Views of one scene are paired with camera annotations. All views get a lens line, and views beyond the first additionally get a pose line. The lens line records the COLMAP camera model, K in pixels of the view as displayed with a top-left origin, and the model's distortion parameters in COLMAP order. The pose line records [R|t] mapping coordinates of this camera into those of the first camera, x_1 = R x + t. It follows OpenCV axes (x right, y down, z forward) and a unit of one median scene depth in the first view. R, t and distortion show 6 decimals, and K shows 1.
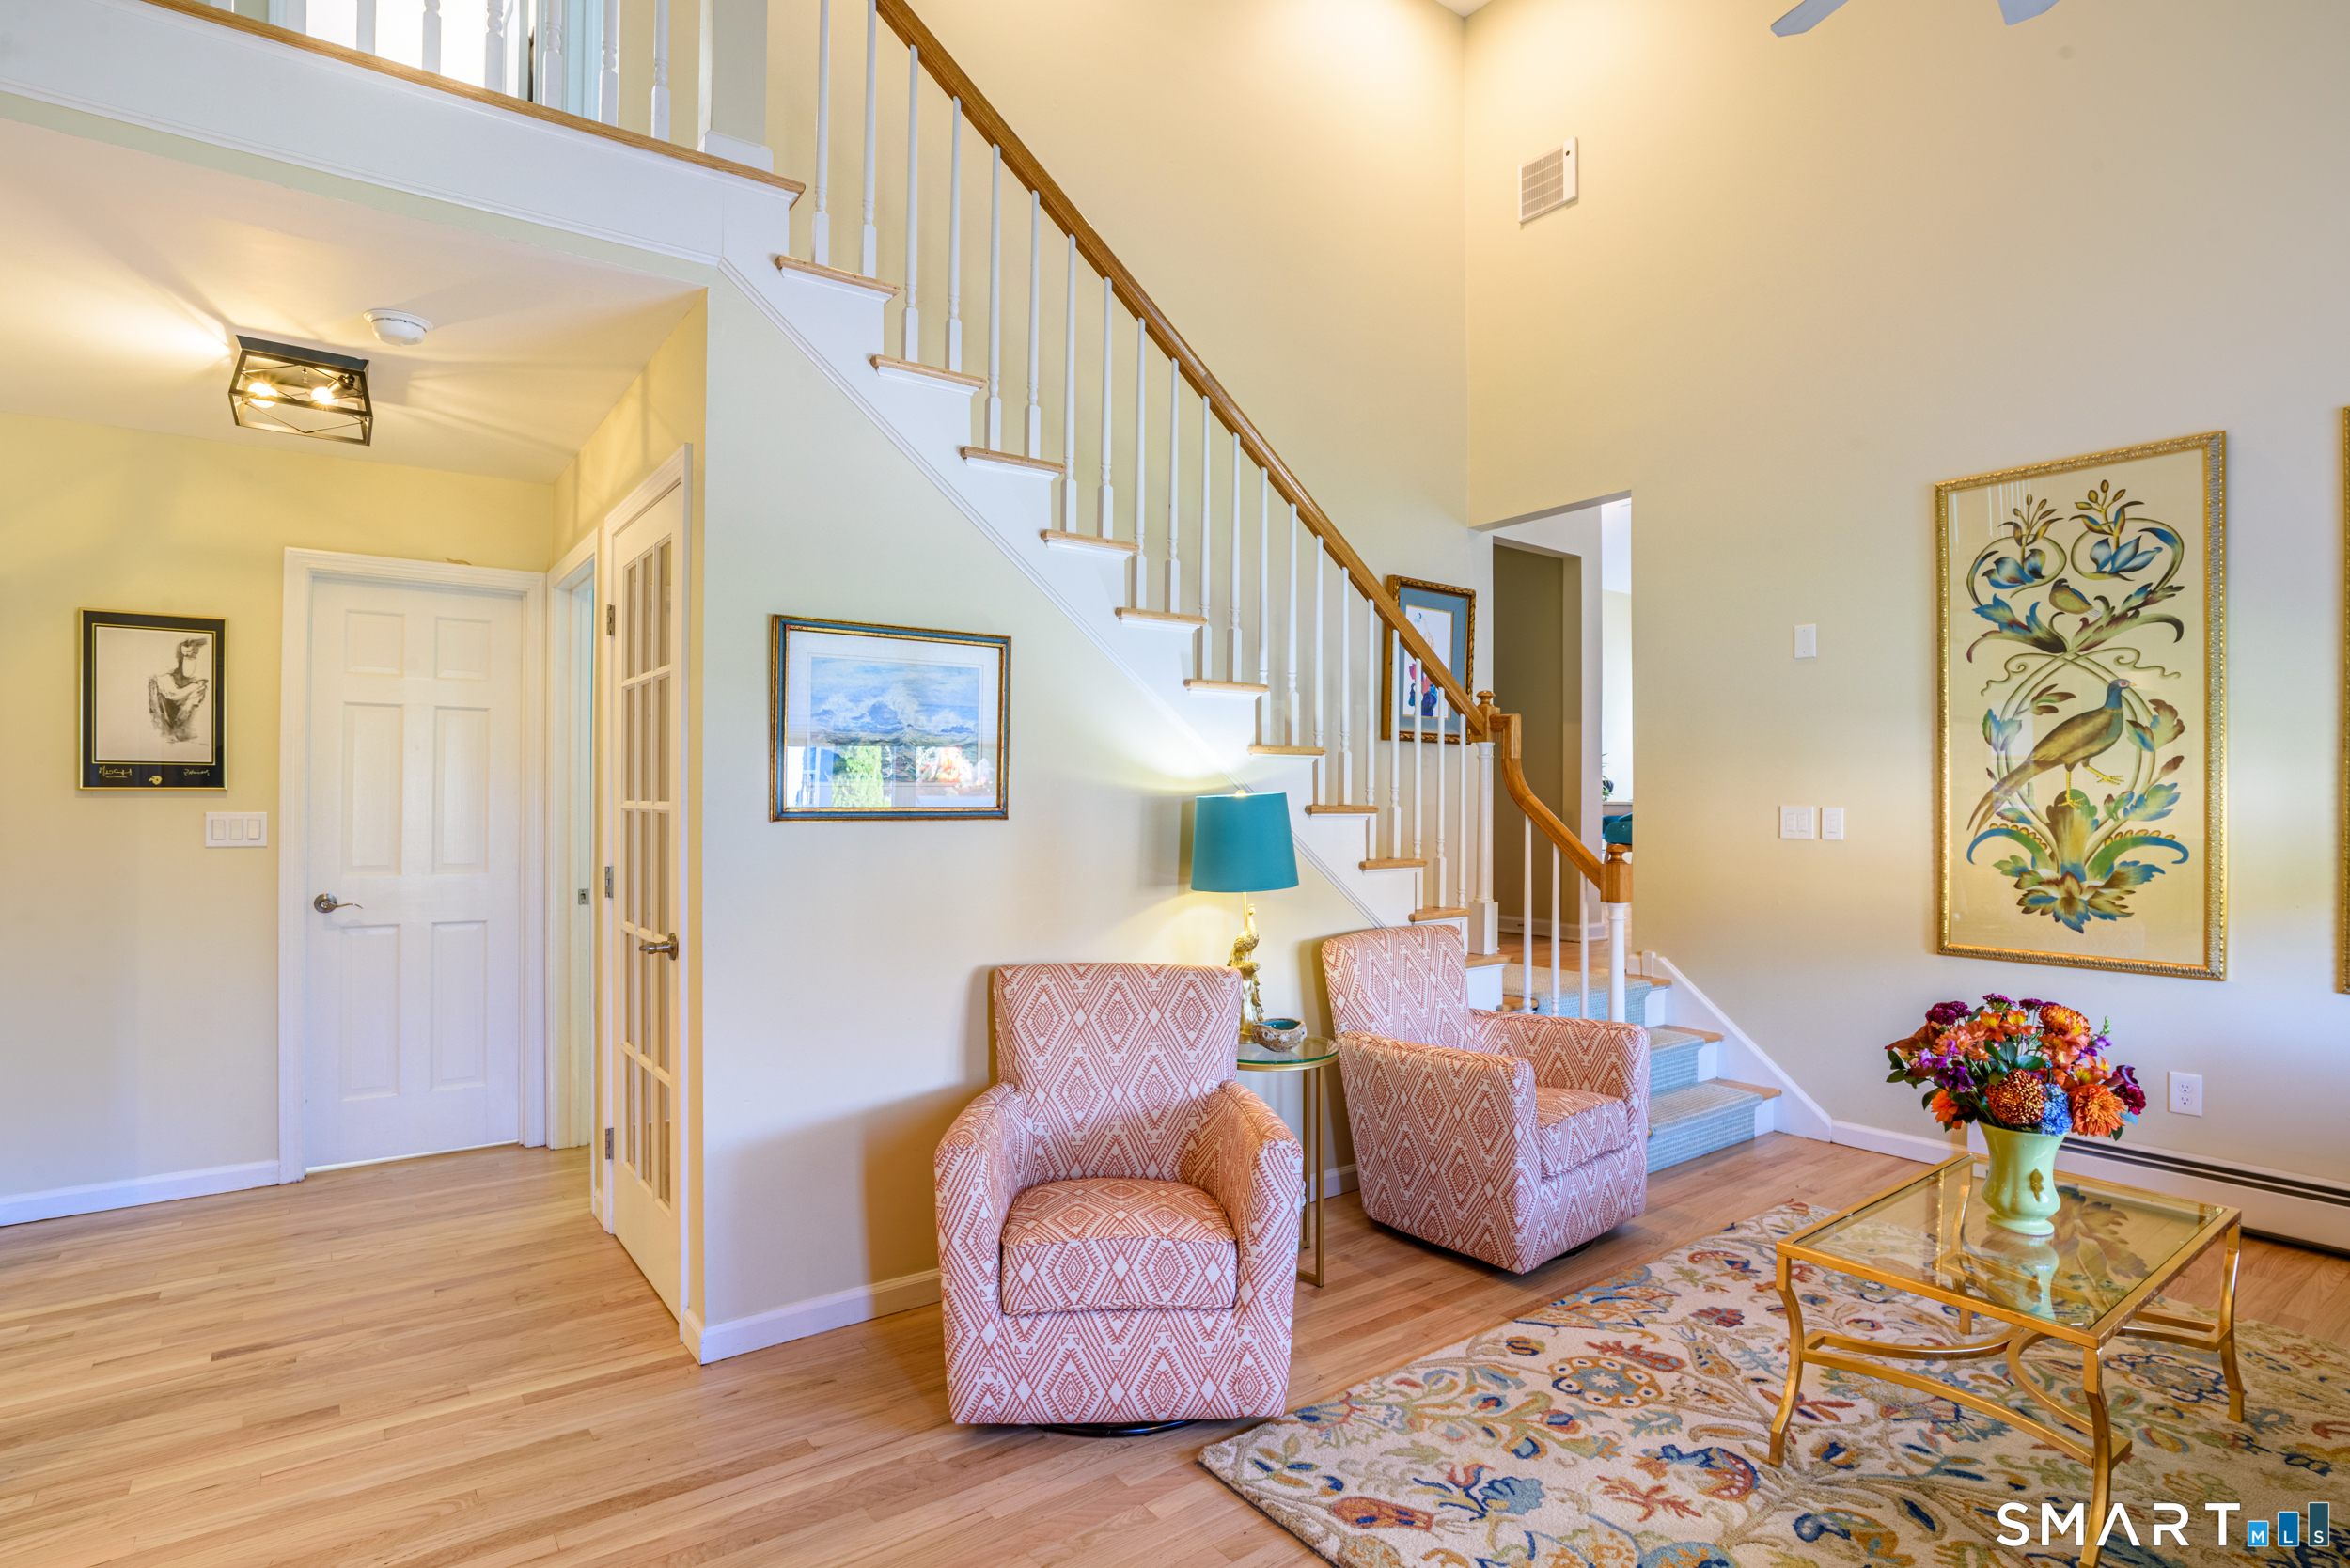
lens RADIAL K [[1245.0, 0, 1189.1], [0, 1245.0, 793.0], [0, 0, 1]] dist [-0.005077, -0.000558]
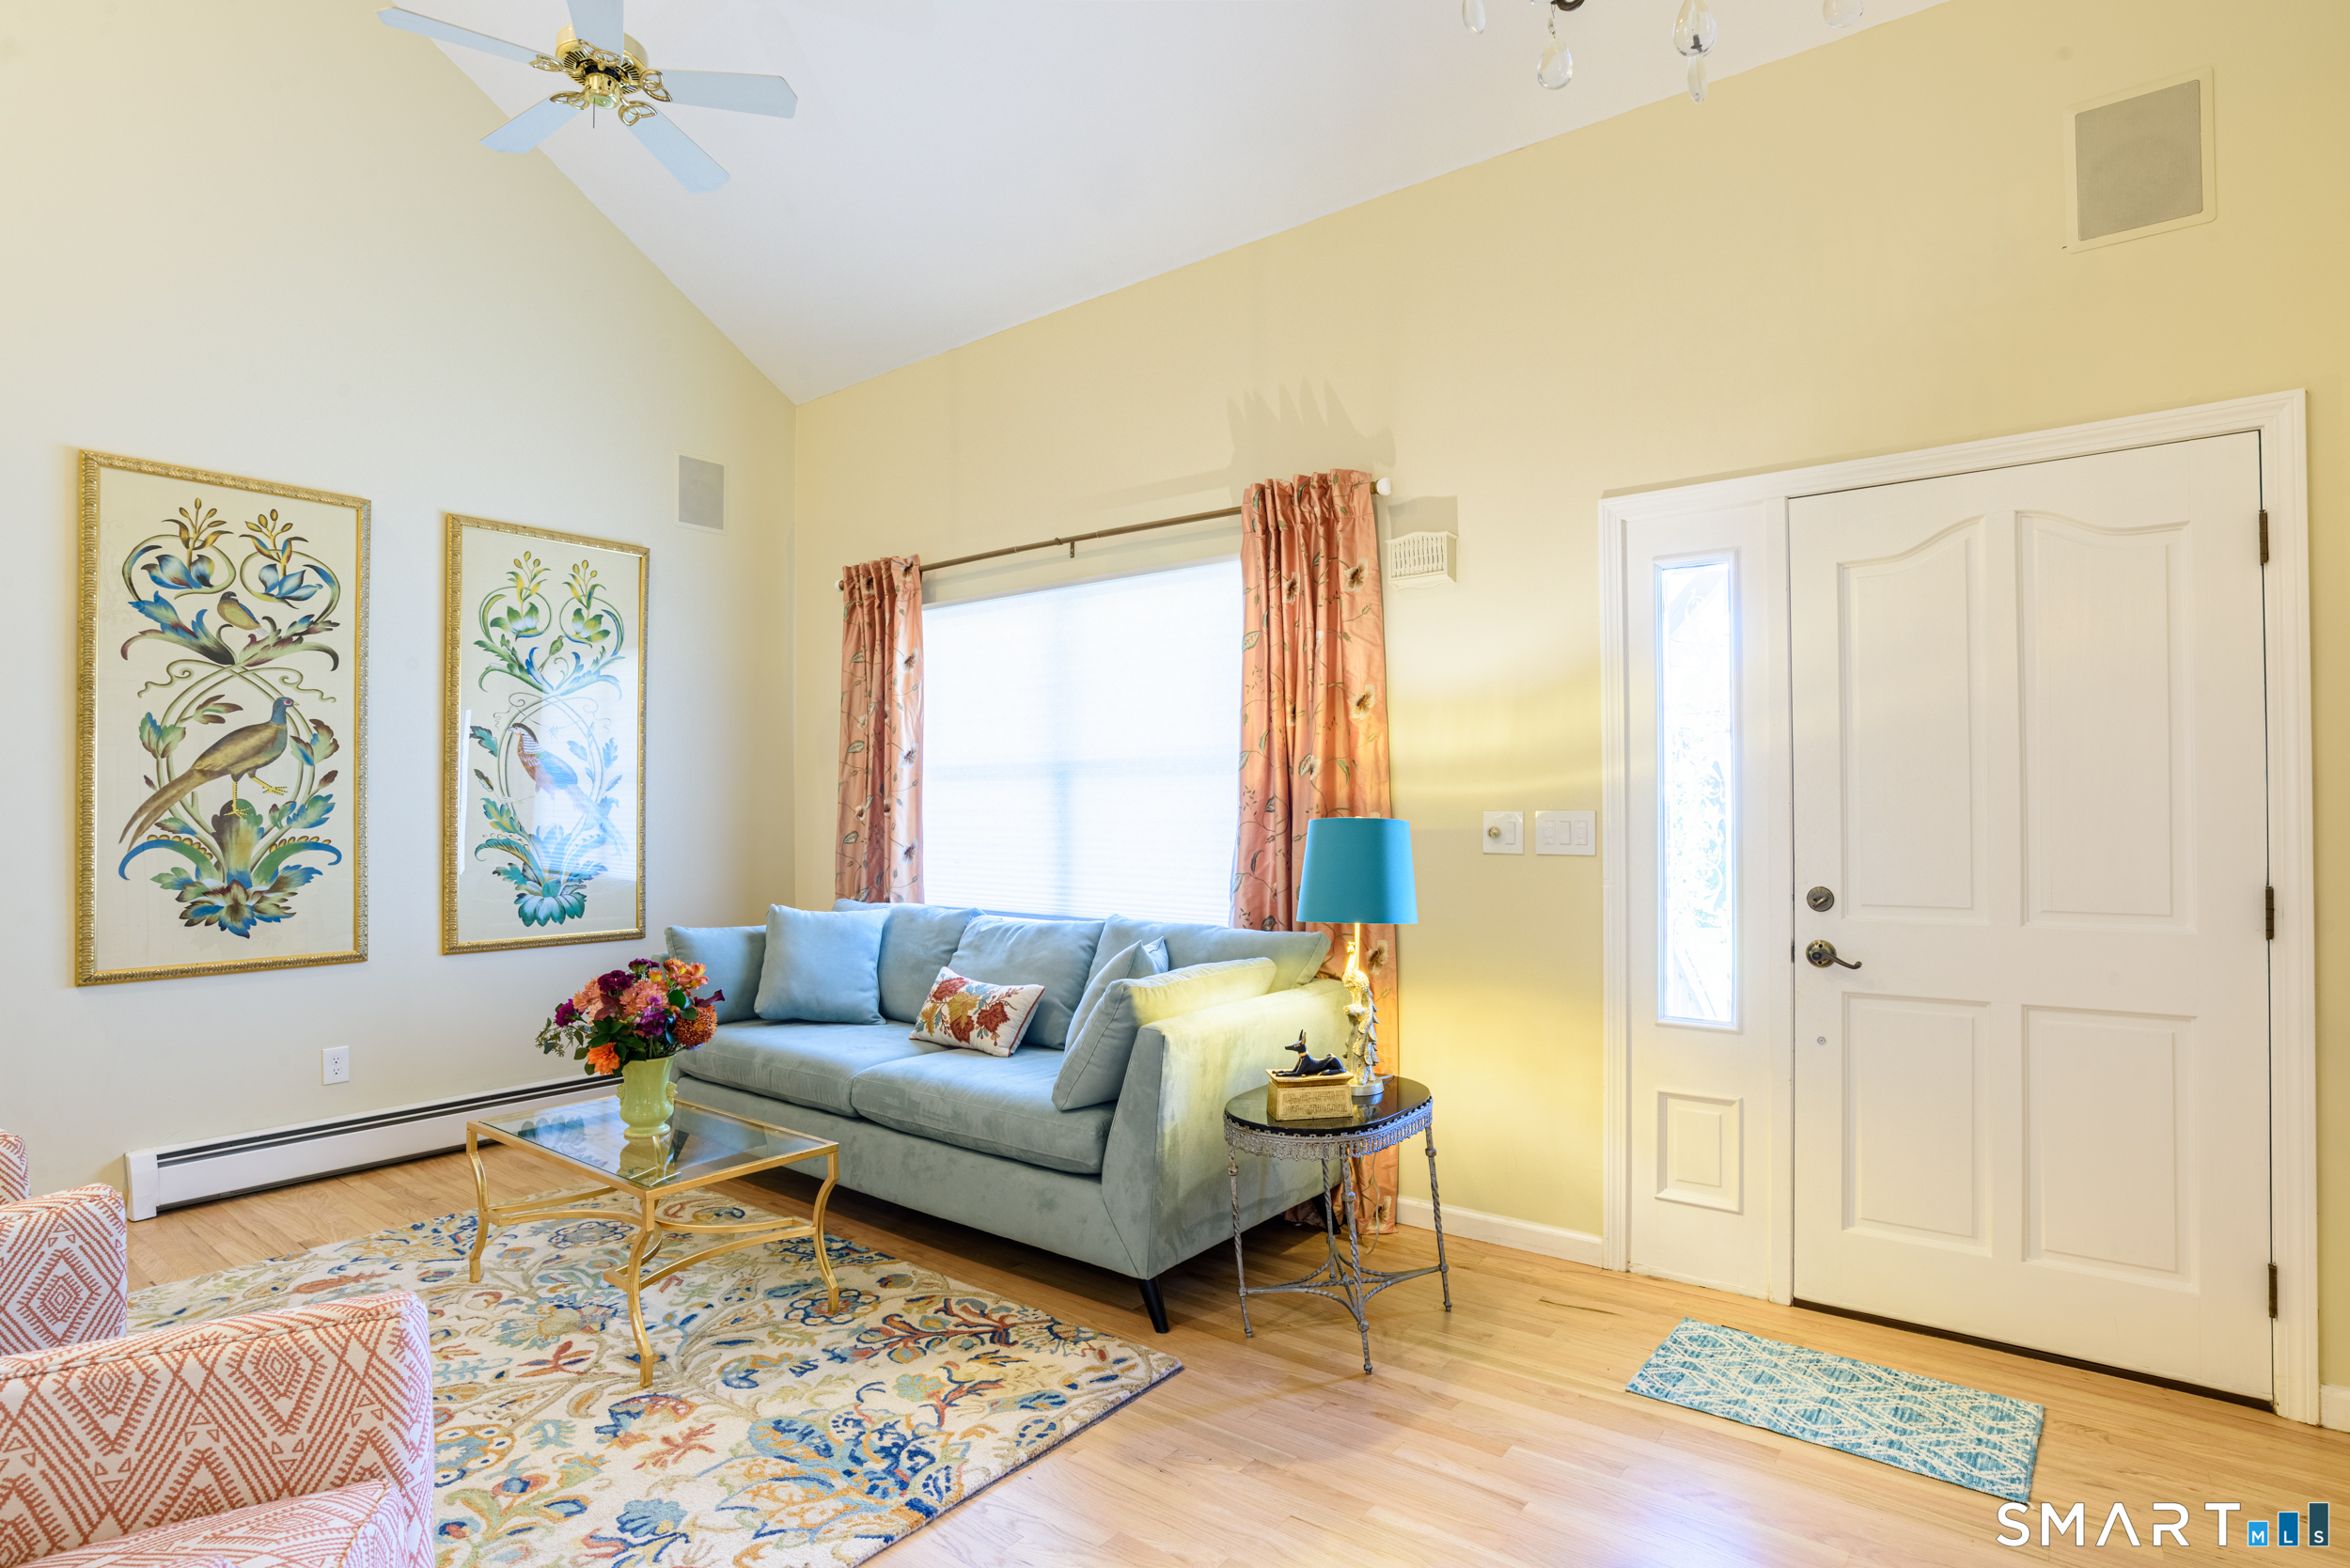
lens RADIAL K [[1245.0, 0, 1189.1], [0, 1245.0, 793.0], [0, 0, 1]] dist [-0.005077, -0.000558]
pose [[-0.284381, 0.011588, 0.958641, -0.500258], [-0.000572, 0.999925, -0.012256, 0.004159], [-0.958711, -0.004034, -0.284353, 0.544581]]
